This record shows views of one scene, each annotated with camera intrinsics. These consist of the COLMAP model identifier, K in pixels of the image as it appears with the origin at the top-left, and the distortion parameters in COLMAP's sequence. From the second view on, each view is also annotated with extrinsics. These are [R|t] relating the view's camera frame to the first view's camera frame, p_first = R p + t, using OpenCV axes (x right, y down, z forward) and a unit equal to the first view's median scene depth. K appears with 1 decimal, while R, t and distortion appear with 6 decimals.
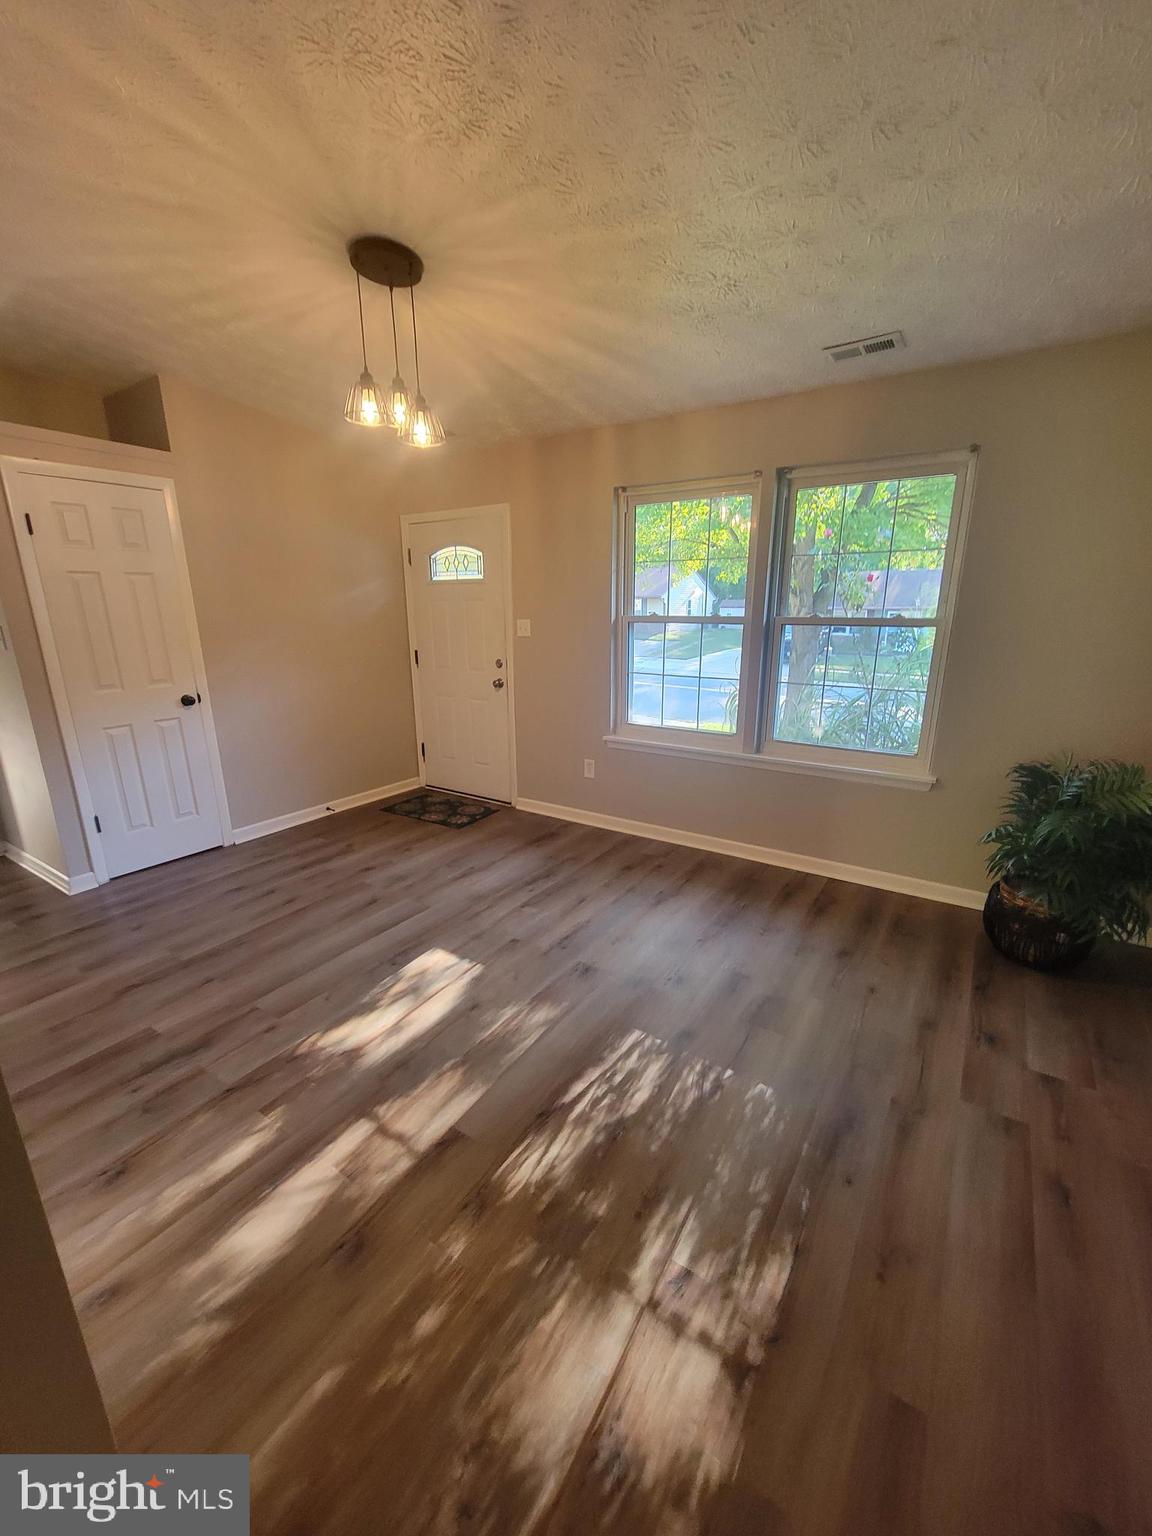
lens RADIAL K [[624.3, 0, 577.9], [0, 624.3, 785.4], [0, 0, 1]] dist [0.001047, 0.000041]
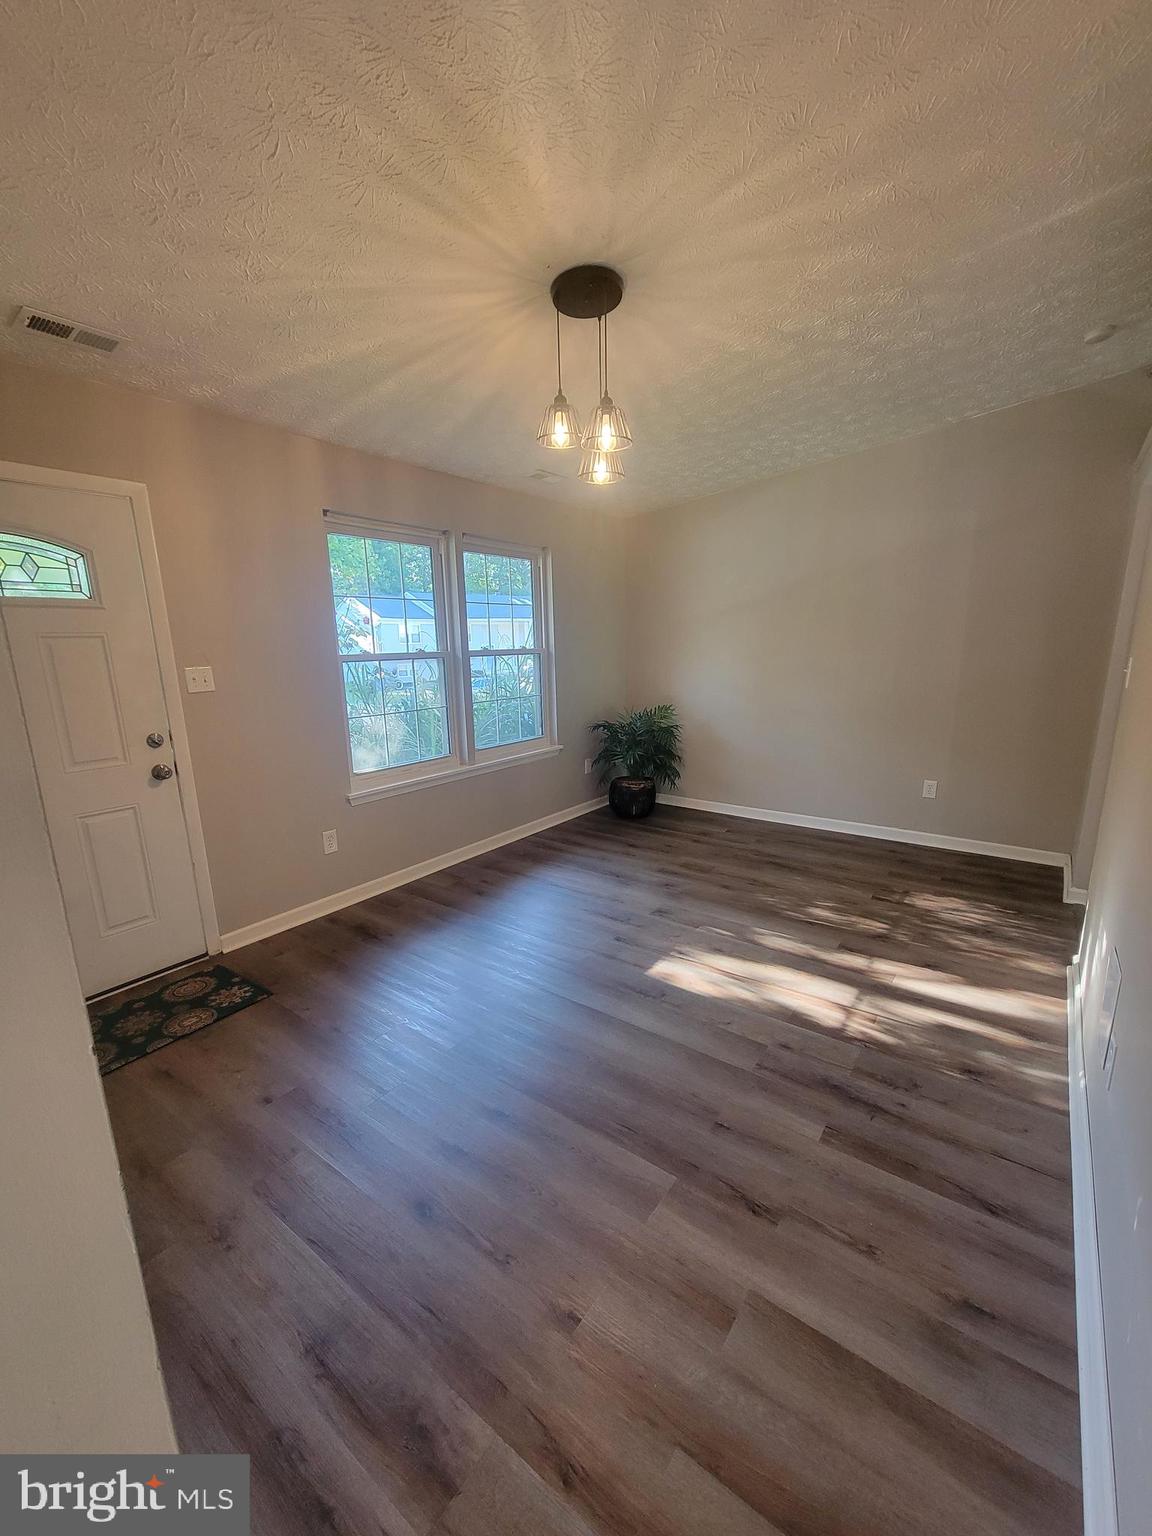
lens RADIAL K [[623.5, 0, 584.2], [0, 623.5, 783.4], [0, 0, 1]] dist [0.000761, -0.003123]
pose [[0.043225, -0.221430, 0.974218, -0.928552], [0.292713, 0.935144, 0.199561, -0.203739], [-0.955223, 0.276540, 0.105237, 0.721897]]
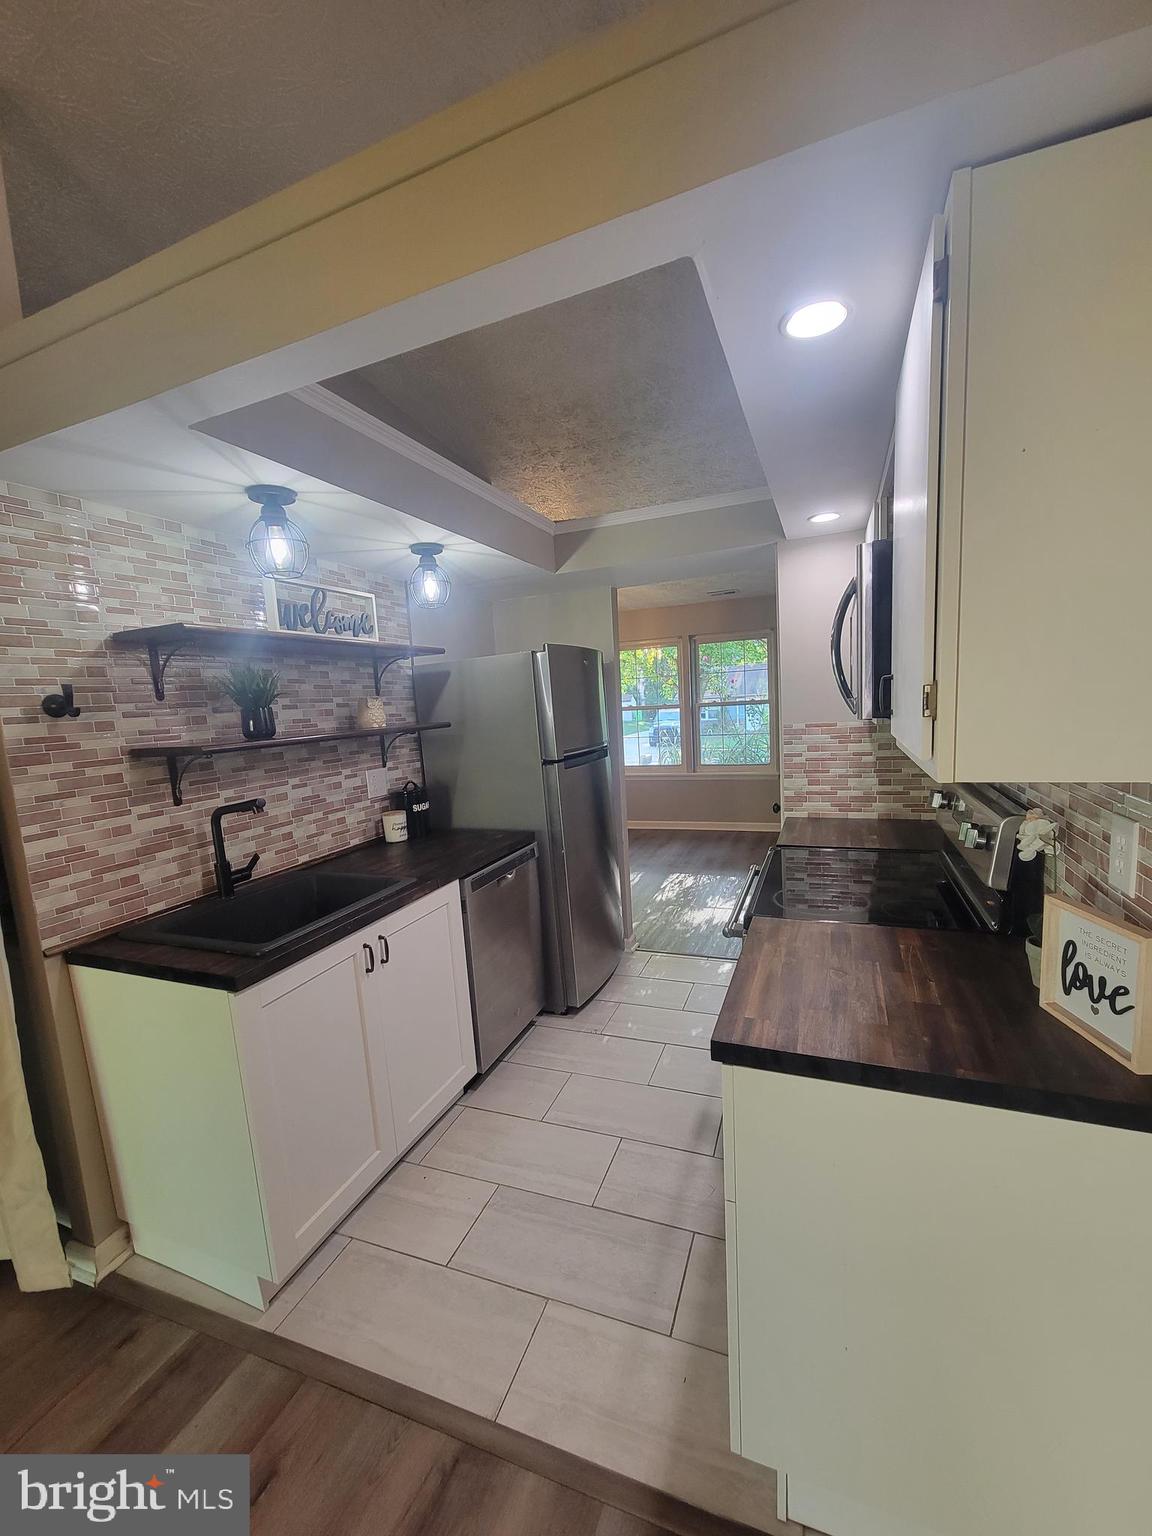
lens RADIAL K [[623.5, 0, 584.2], [0, 623.5, 783.4], [0, 0, 1]] dist [0.000761, -0.003123]
pose [[0.977011, -0.073602, 0.200079, -0.459671], [0.102715, 0.984915, -0.139253, 0.228257], [-0.186812, 0.156603, 0.969833, -0.851006]]
